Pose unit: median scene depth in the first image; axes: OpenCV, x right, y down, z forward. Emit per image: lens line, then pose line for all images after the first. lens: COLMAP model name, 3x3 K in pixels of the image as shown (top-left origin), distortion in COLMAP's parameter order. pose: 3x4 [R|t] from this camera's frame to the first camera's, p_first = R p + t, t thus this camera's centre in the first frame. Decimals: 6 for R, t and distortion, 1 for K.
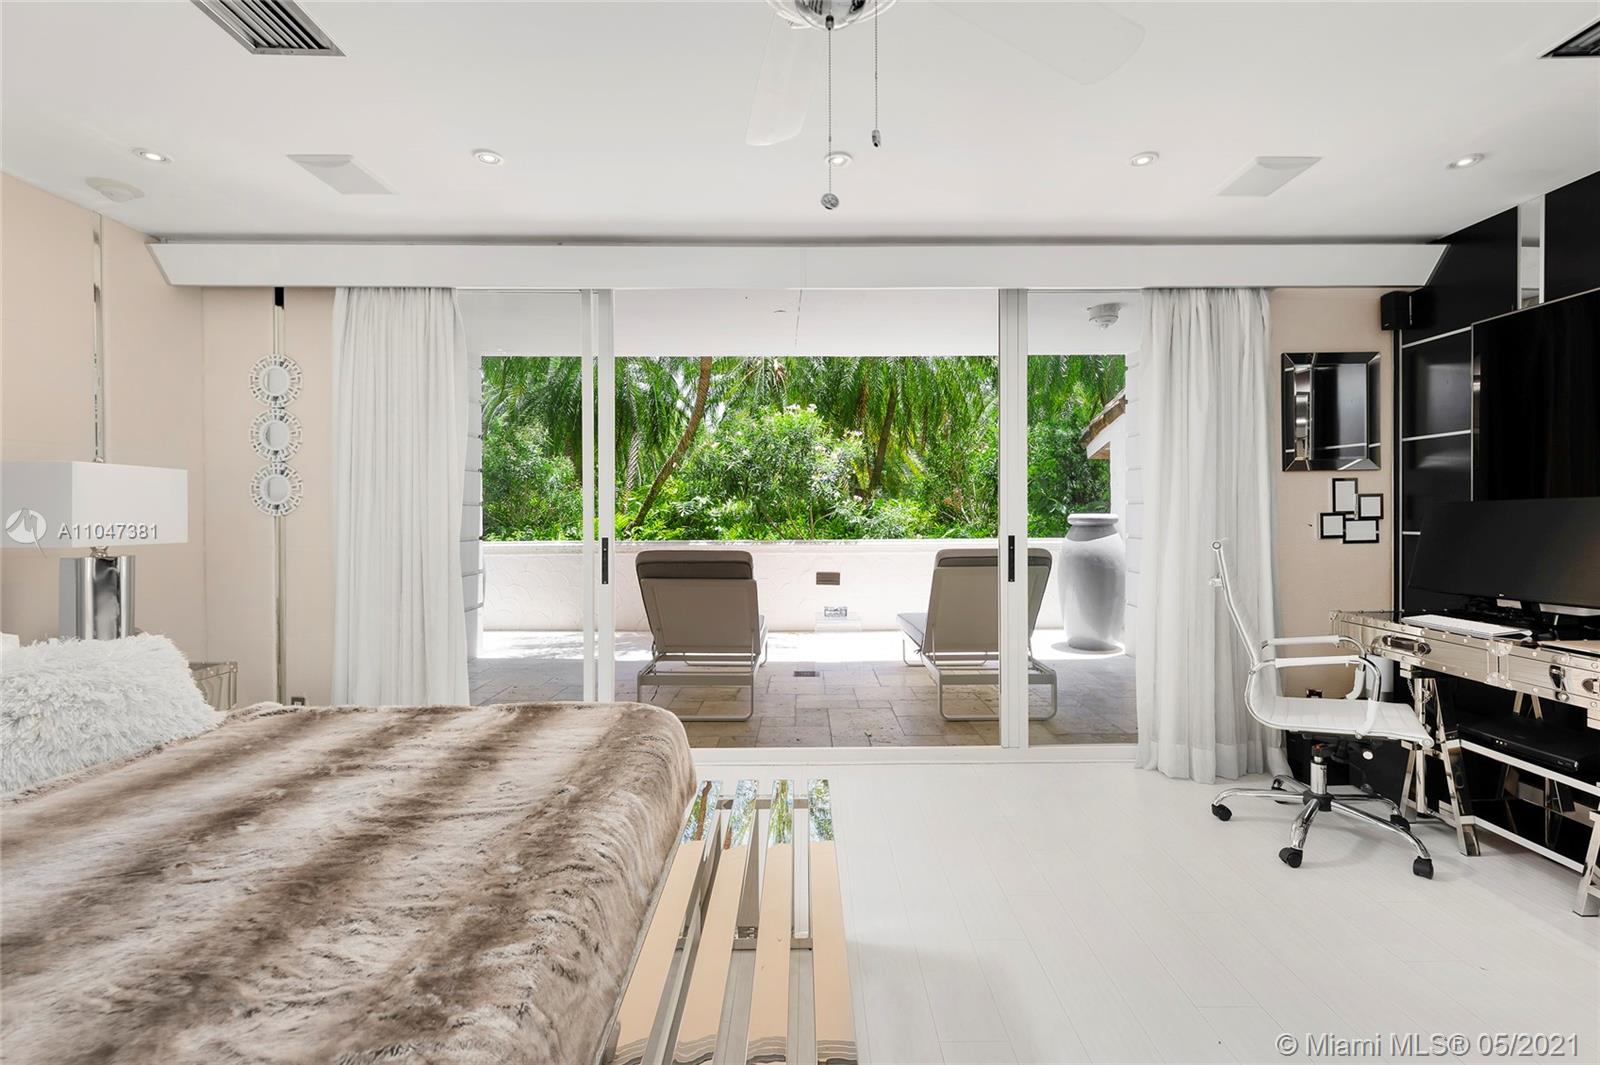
lens RADIAL K [[744.5, 0, 800.0], [0, 744.5, 532.5], [0, 0, 1]] dist [0.001002, -0.000662]
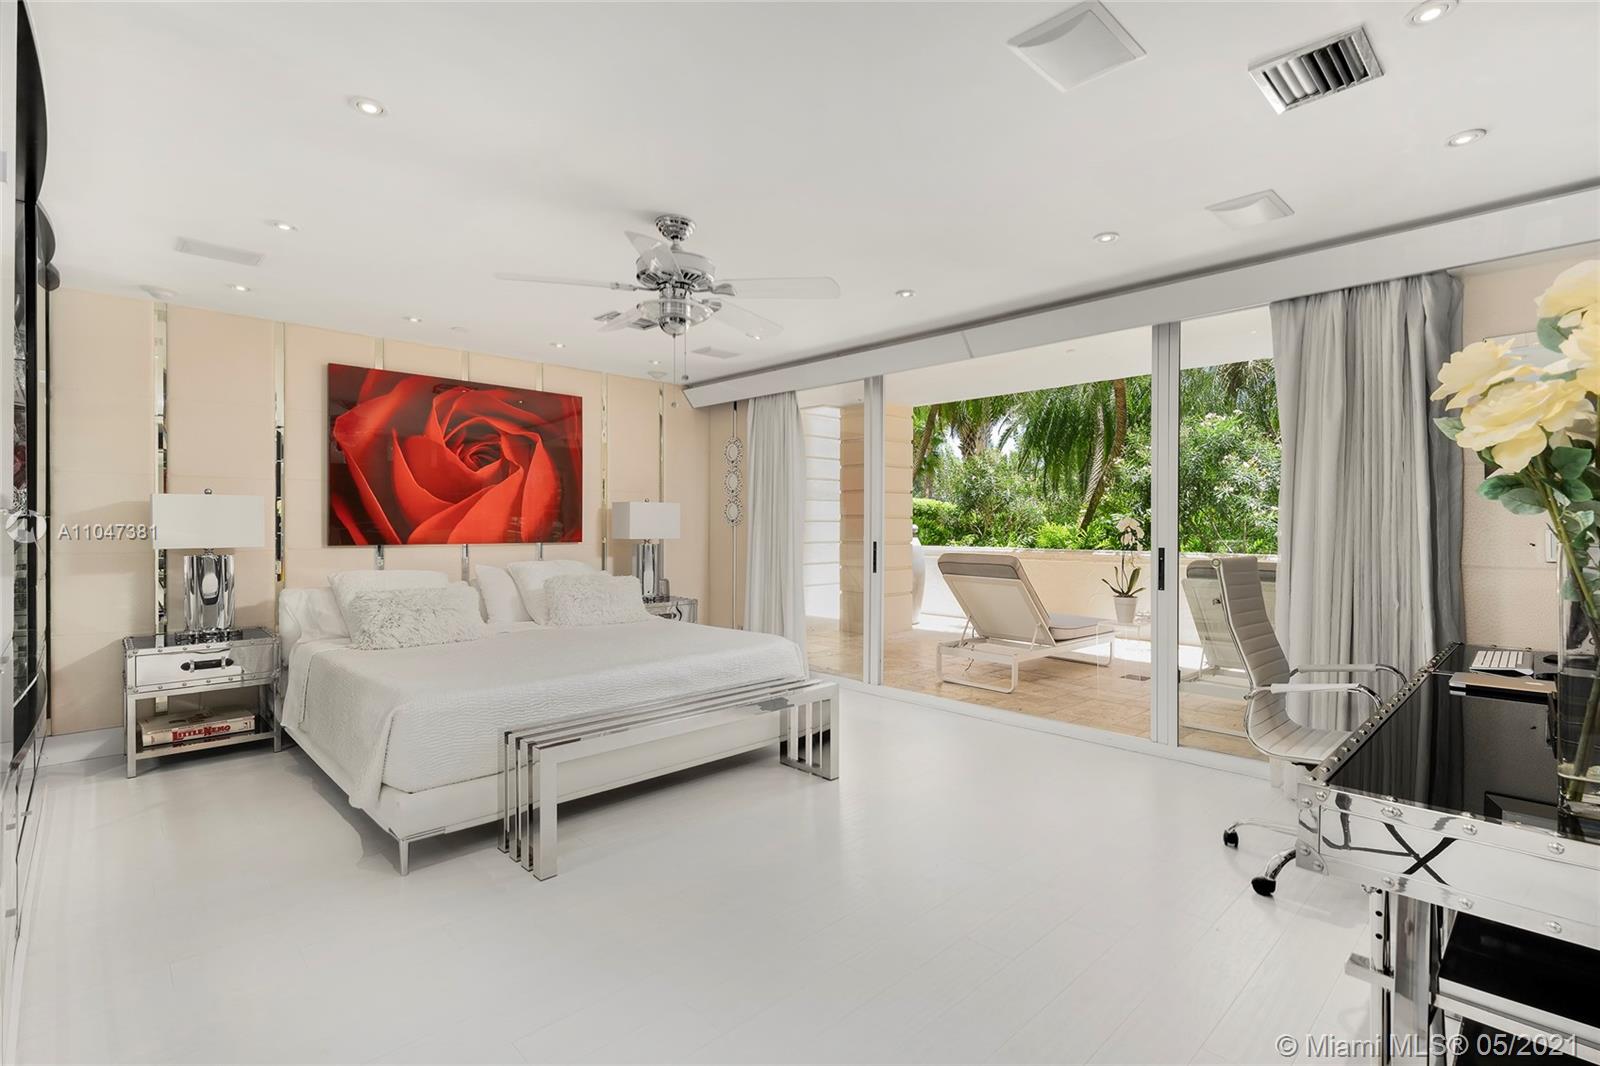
lens RADIAL K [[744.5, 0, 800.0], [0, 744.5, 533.0], [0, 0, 1]] dist [0.001002, -0.000662]
pose [[0.688916, 0.012985, -0.724725, 0.770262], [-0.022657, 0.999737, -0.003625, -0.001650], [0.724487, 0.018917, 0.689029, -0.145131]]
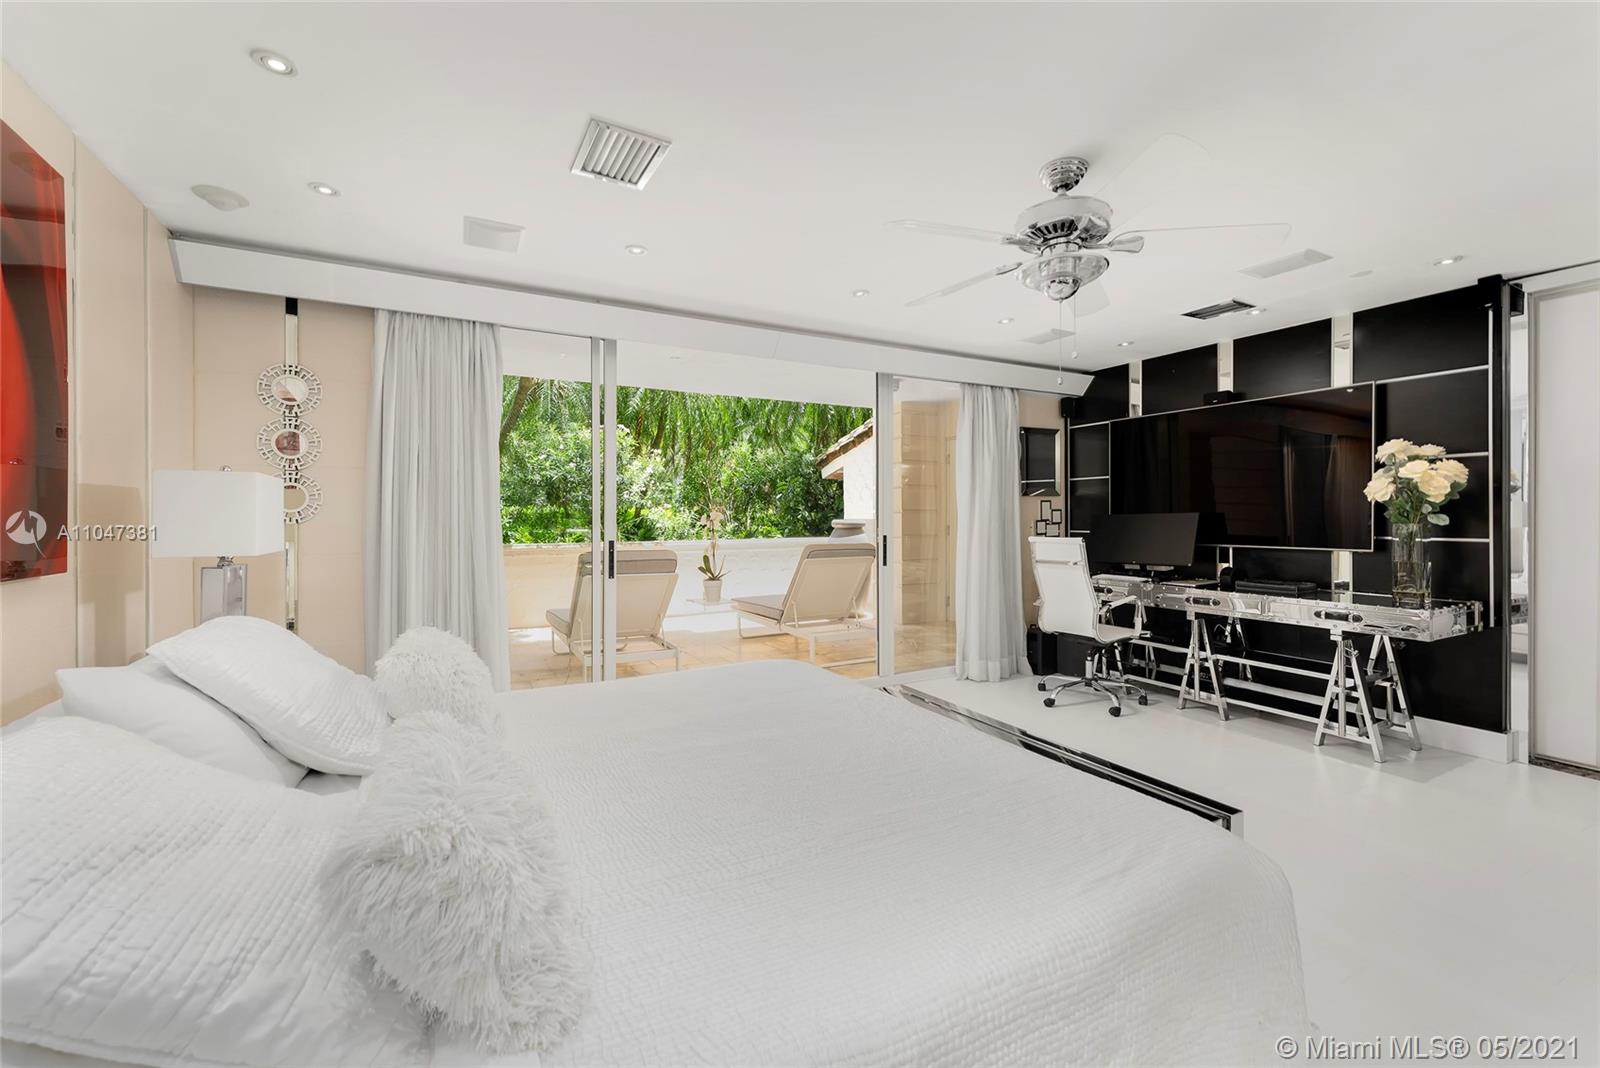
lens RADIAL K [[693.3, 0, 795.6], [0, 693.3, 525.6], [0, 0, 1]] dist [0.012072, -0.000141]
pose [[0.885855, -0.001606, 0.463960, -0.553670], [0.009063, 0.999863, -0.013844, 0.003771], [-0.463874, 0.016469, 0.885748, -0.171483]]
